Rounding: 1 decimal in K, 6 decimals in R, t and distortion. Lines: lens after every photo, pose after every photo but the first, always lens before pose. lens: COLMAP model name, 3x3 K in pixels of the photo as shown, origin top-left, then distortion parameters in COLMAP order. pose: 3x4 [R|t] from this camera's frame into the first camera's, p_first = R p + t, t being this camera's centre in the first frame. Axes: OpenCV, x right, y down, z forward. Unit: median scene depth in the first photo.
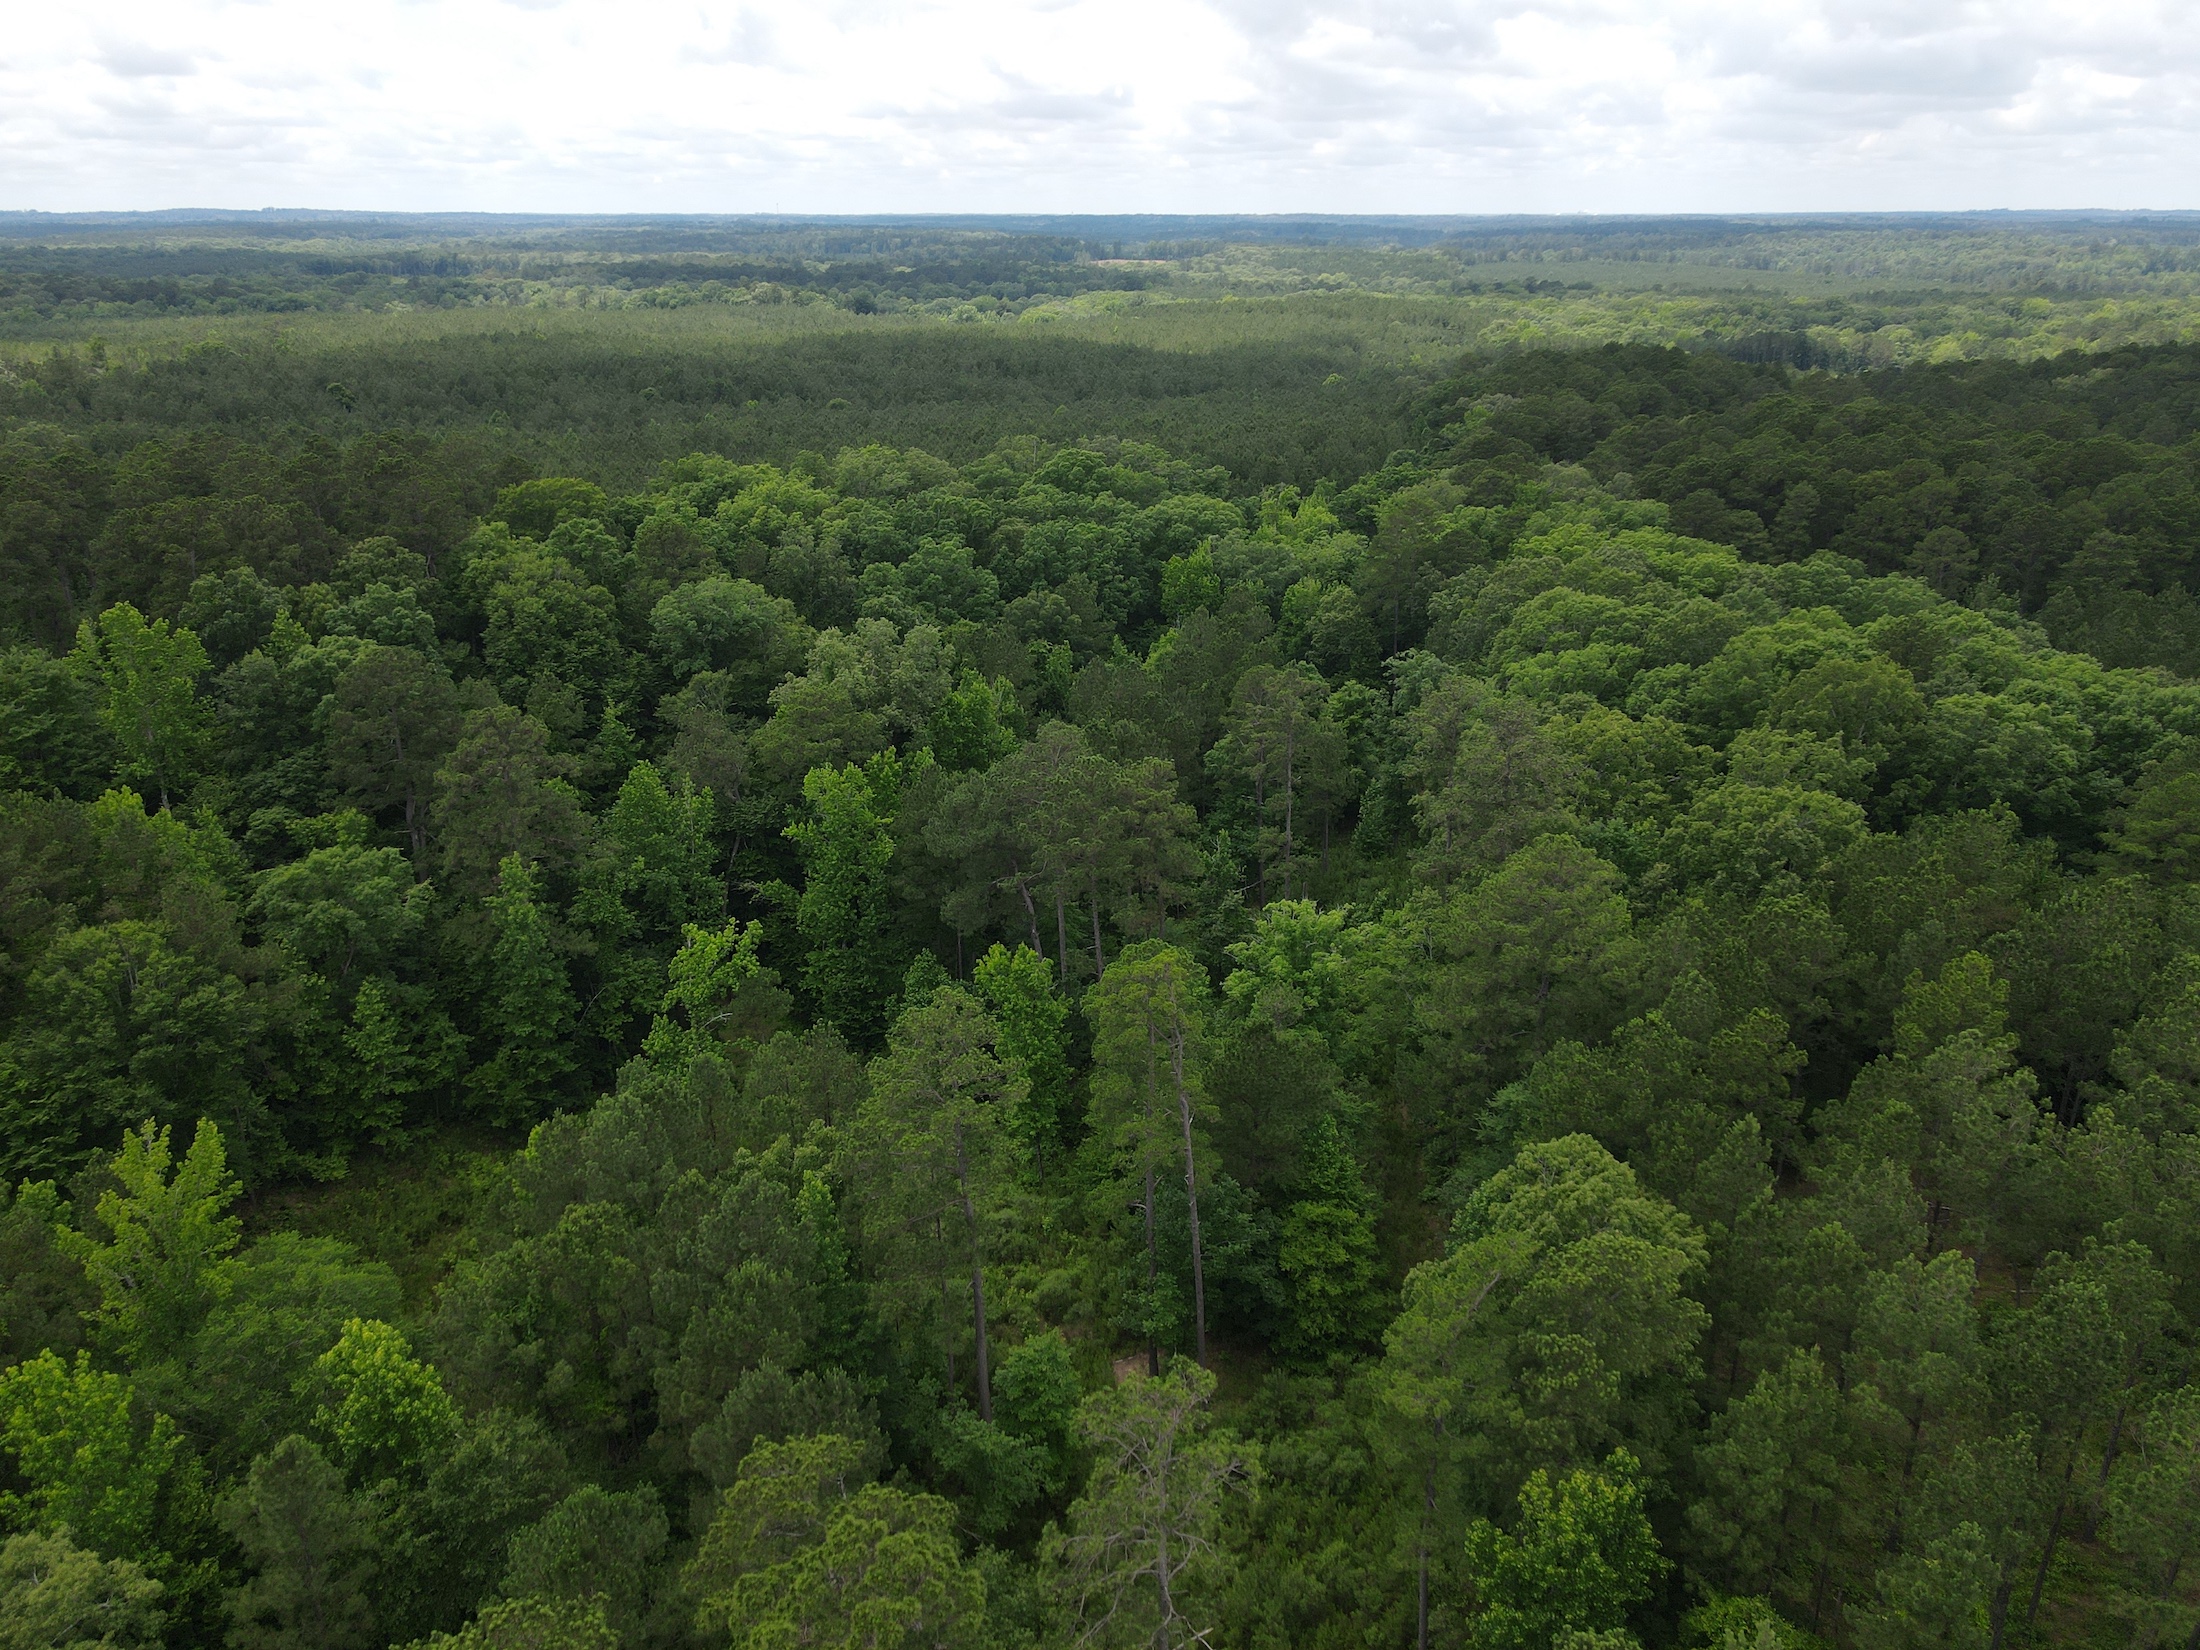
lens RADIAL K [[1580.8, 0, 1092.6], [0, 1580.8, 822.6], [0, 0, 1]] dist [0.026182, -0.017120]
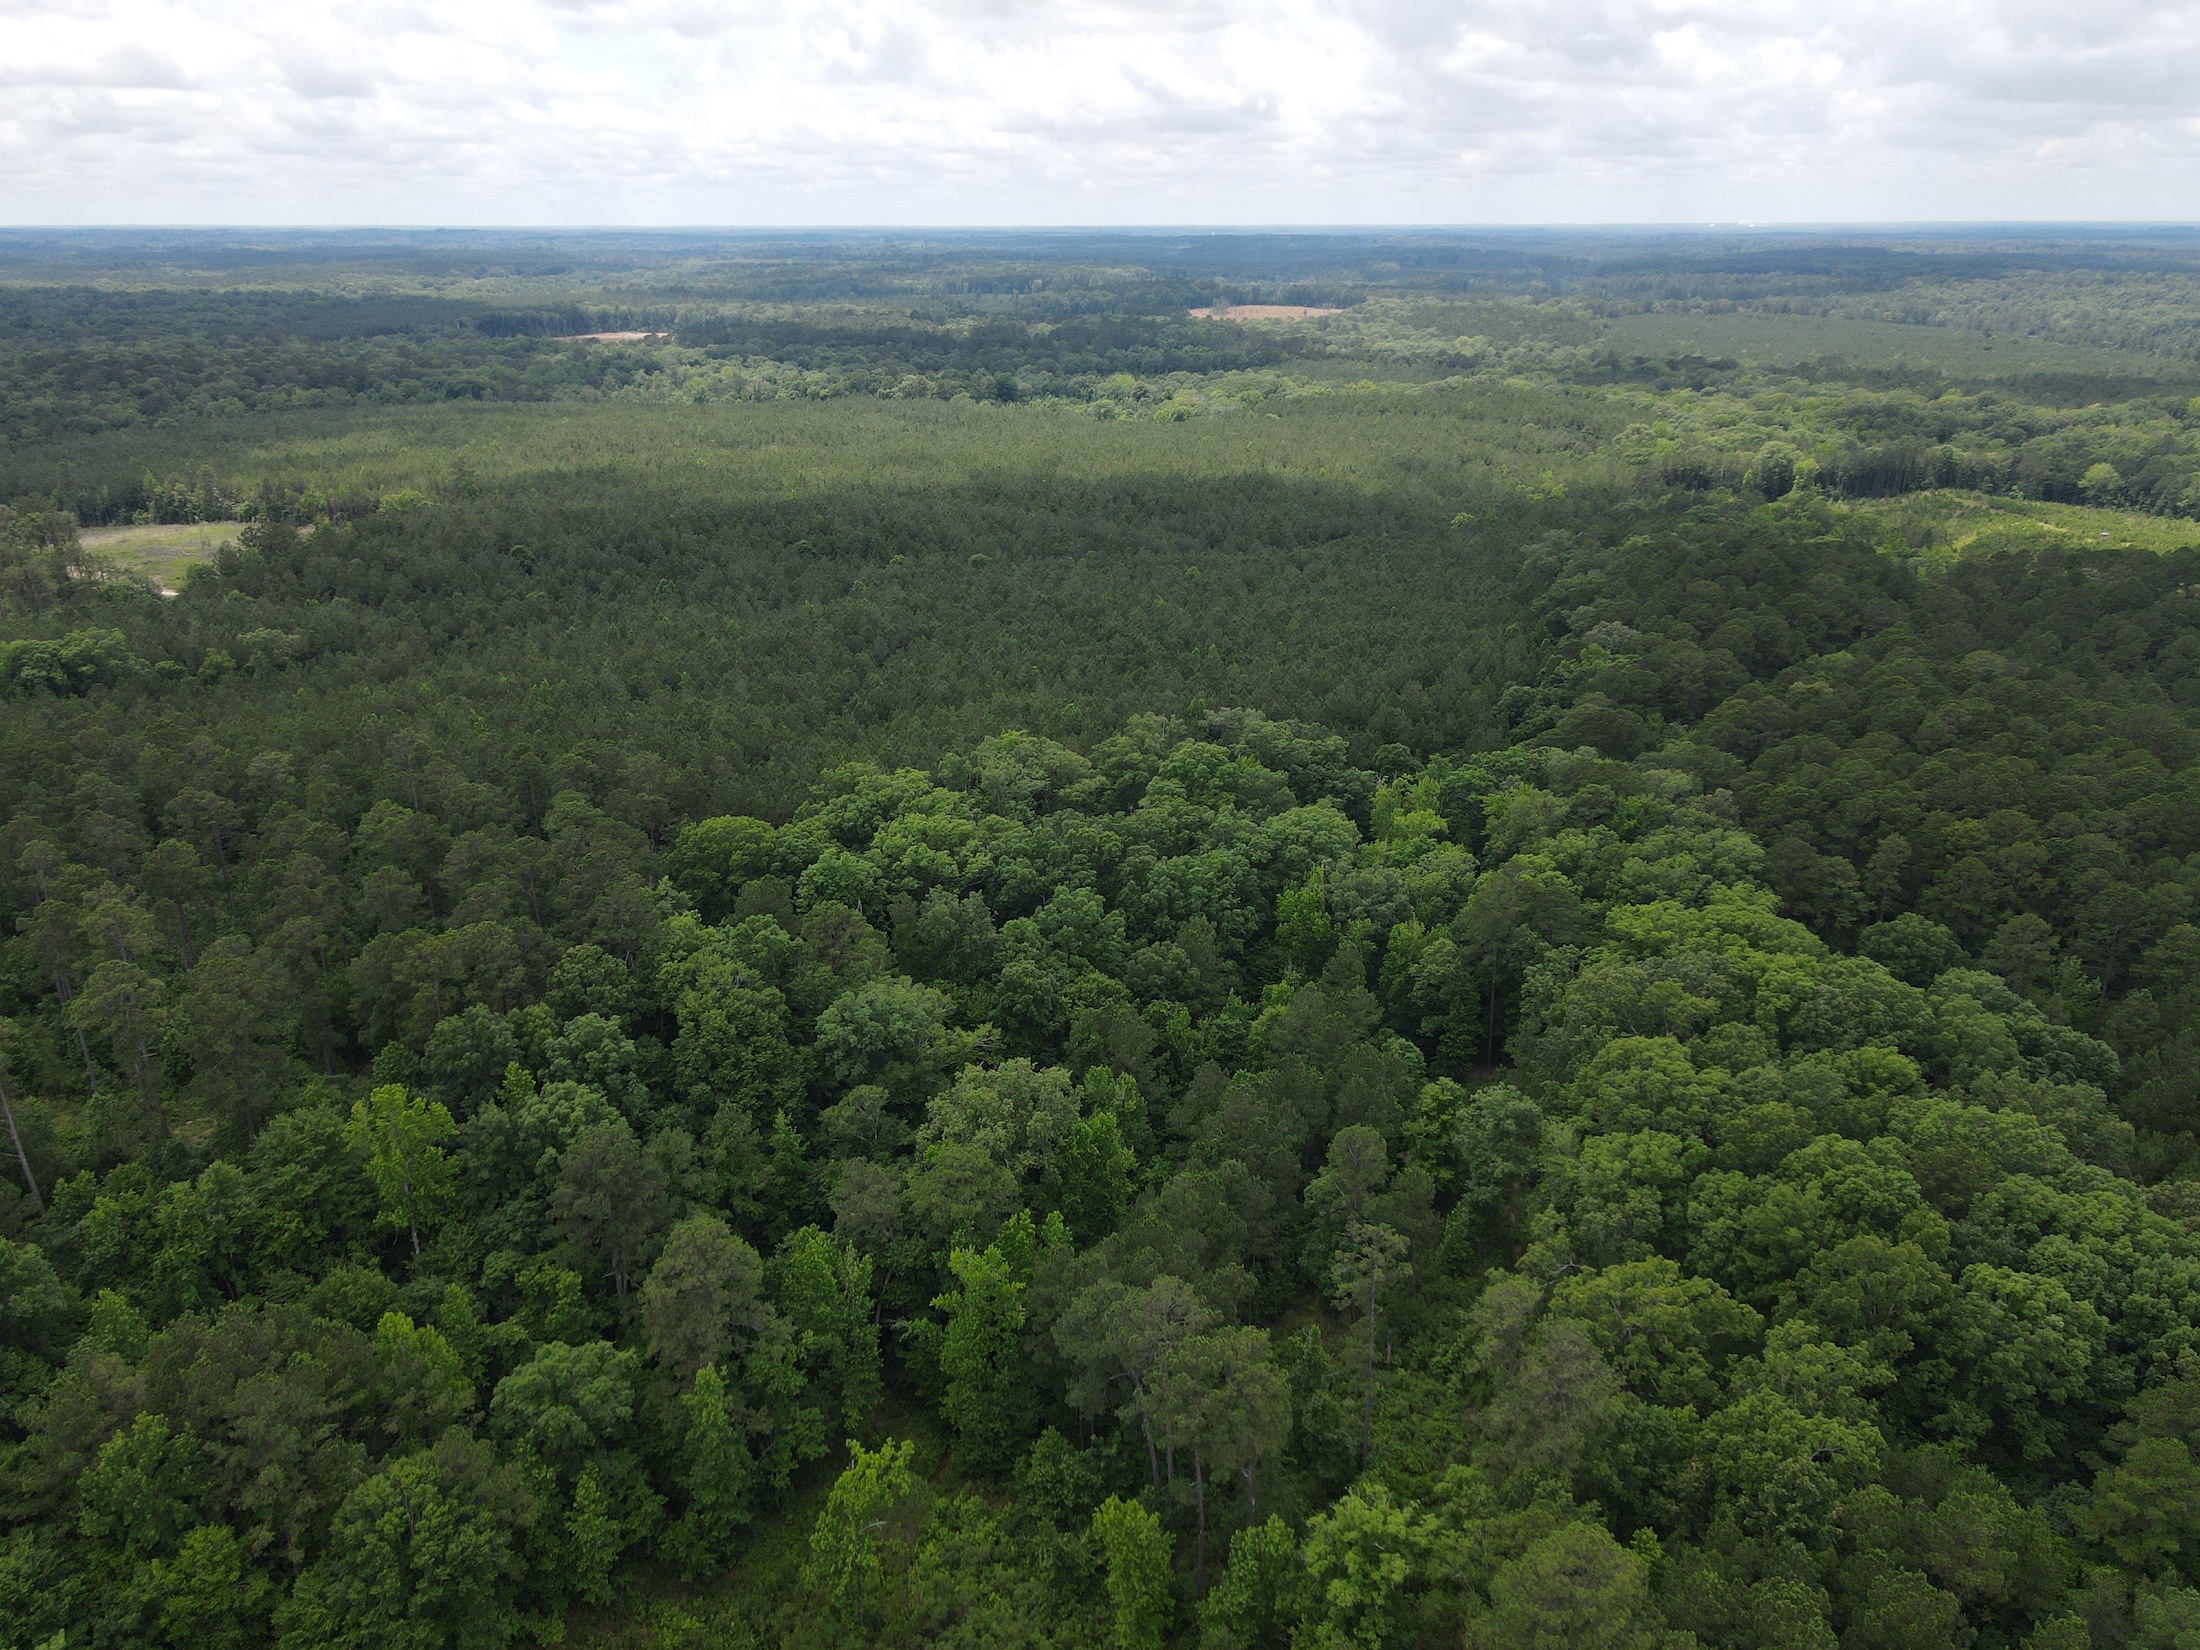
lens RADIAL K [[1580.8, 0, 1096.1], [0, 1580.8, 825.8], [0, 0, 1]] dist [0.026182, -0.017120]
pose [[0.996732, 0.029618, -0.075147, 0.000508], [-0.029319, 0.999557, 0.005082, -0.201542], [0.075265, -0.002862, 0.997159, -0.080960]]
